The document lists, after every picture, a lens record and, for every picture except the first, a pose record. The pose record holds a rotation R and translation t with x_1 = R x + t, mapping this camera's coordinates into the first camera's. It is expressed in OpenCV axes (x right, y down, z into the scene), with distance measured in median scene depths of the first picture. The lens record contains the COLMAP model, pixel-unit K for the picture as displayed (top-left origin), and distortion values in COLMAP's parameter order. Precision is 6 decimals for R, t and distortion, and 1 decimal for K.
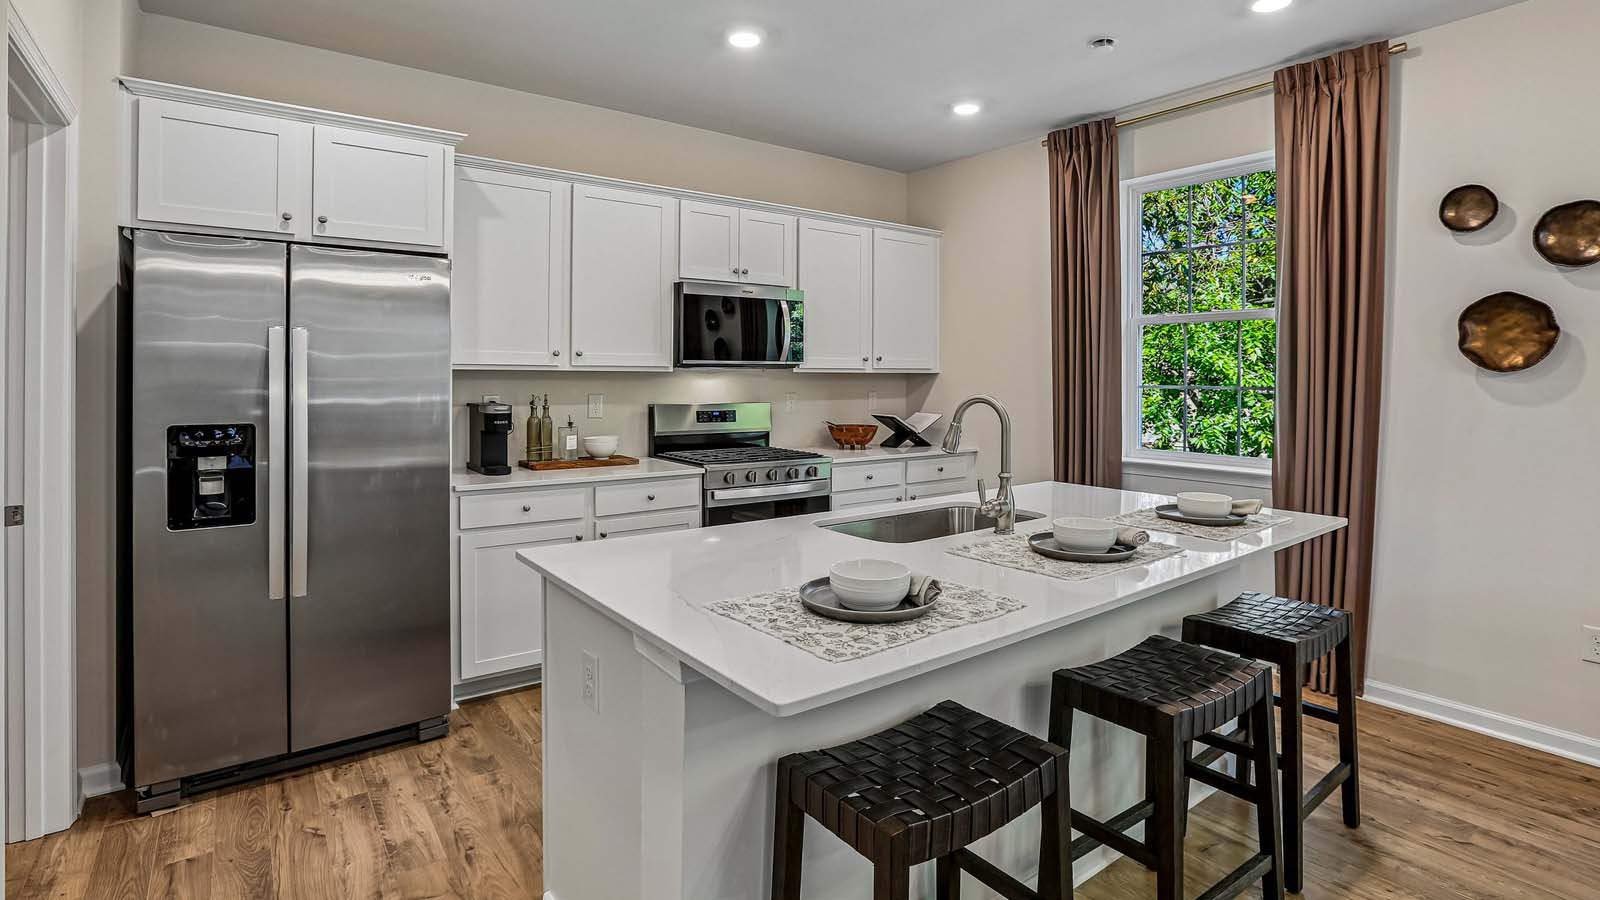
lens RADIAL K [[750.4, 0, 763.6], [0, 750.4, 389.4], [0, 0, 1]] dist [-0.070458, 0.030273]
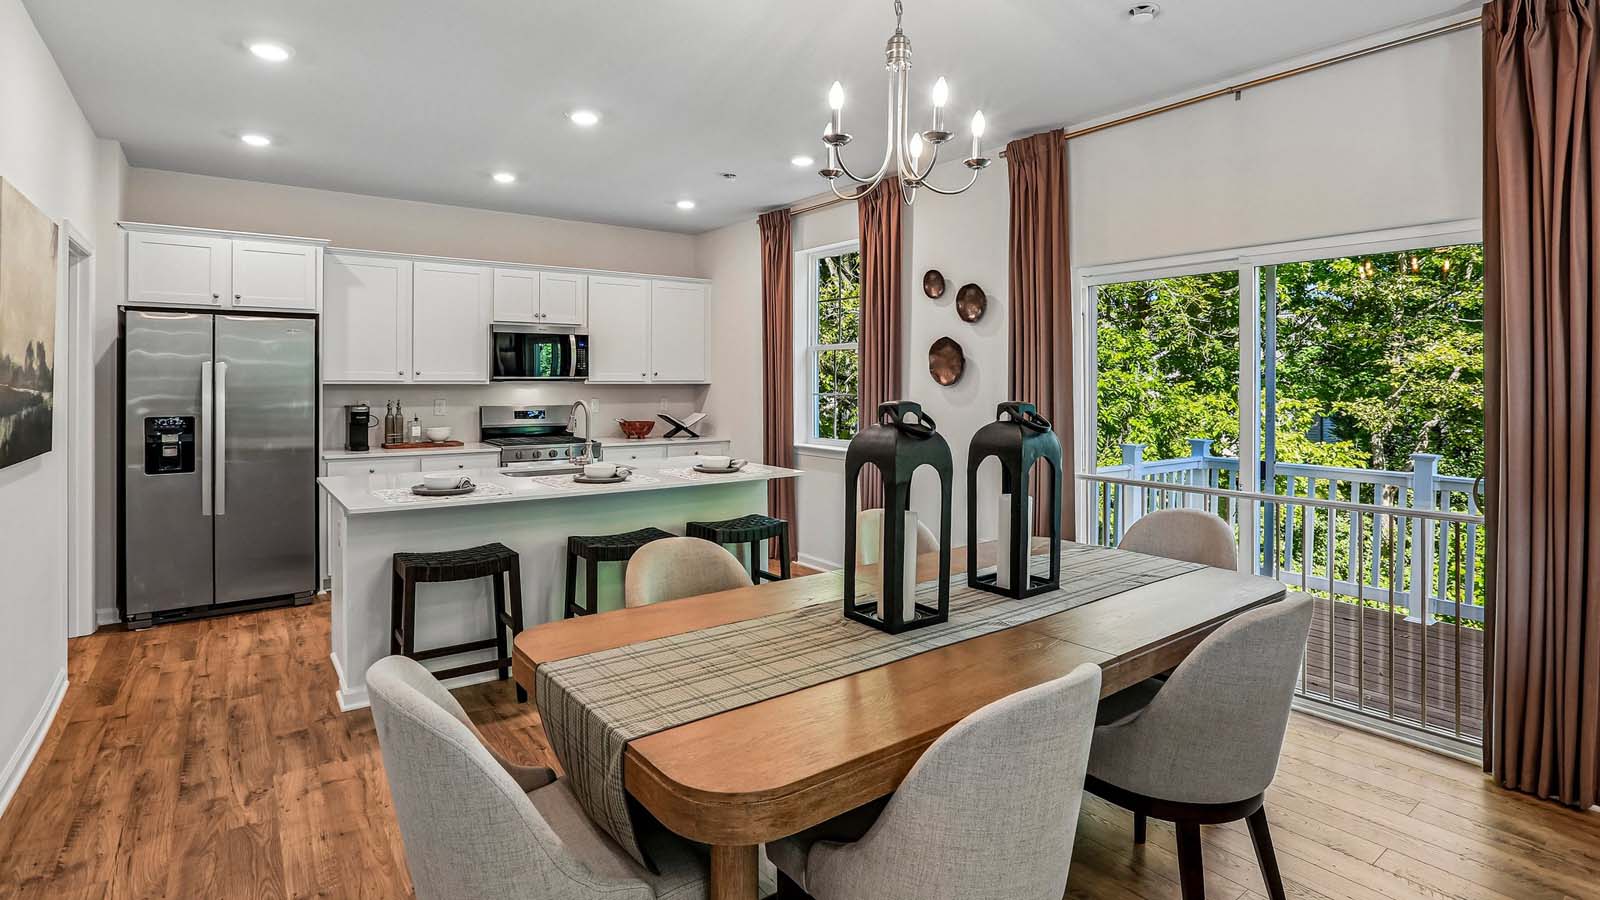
lens RADIAL K [[761.3, 0, 776.8], [0, 761.3, 395.4], [0, 0, 1]] dist [-0.072110, 0.030756]
pose [[0.999980, -0.000949, 0.006255, 0.566243], [0.000943, 0.999999, 0.000918, -0.003197], [-0.006256, -0.000912, 0.999980, -0.639981]]
